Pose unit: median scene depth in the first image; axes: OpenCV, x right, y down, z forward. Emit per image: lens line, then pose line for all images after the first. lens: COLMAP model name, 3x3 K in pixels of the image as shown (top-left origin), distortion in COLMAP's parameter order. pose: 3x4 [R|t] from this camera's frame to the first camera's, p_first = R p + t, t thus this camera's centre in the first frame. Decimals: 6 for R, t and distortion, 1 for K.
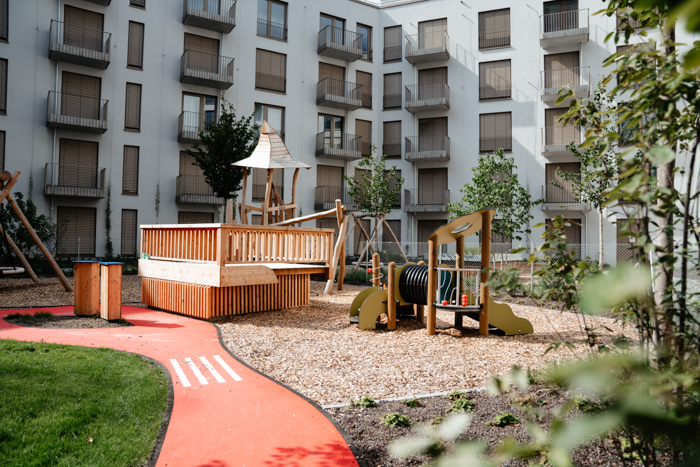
lens RADIAL K [[487.4, 0, 350.0], [0, 487.4, 233.5], [0, 0, 1]] dist [-0.126160, 0.088024]
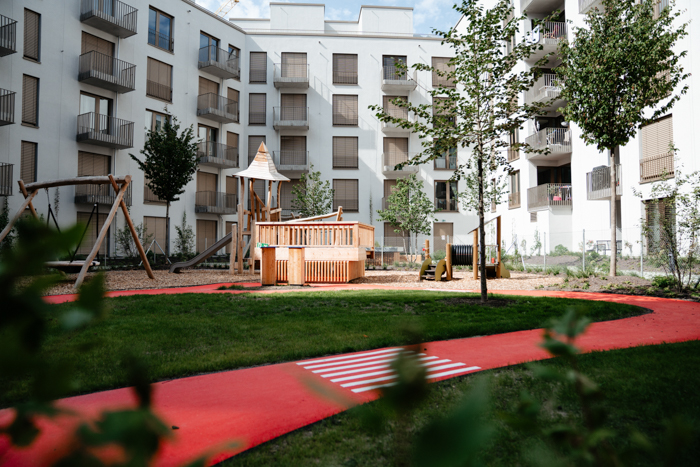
lens RADIAL K [[481.7, 0, 350.0], [0, 481.7, 233.5], [0, 0, 1]] dist [-0.127351, 0.087434]
pose [[0.877473, -0.004166, 0.479608, -0.285873], [0.009141, 0.999926, -0.008038, 0.009919], [-0.479539, 0.011437, 0.877446, -0.095360]]
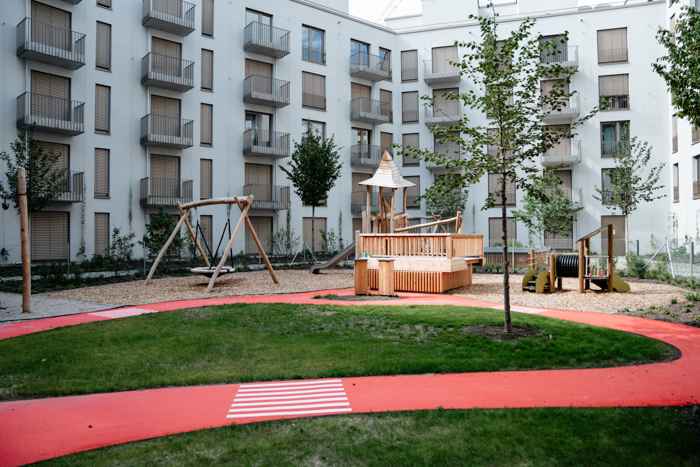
lens RADIAL K [[487.4, 0, 350.0], [0, 487.4, 233.5], [0, 0, 1]] dist [-0.126160, 0.088024]
pose [[0.993126, -0.025539, 0.114230, -0.214299], [0.024402, 0.999638, 0.011338, -0.011022], [-0.114479, -0.008472, 0.993390, -0.147126]]
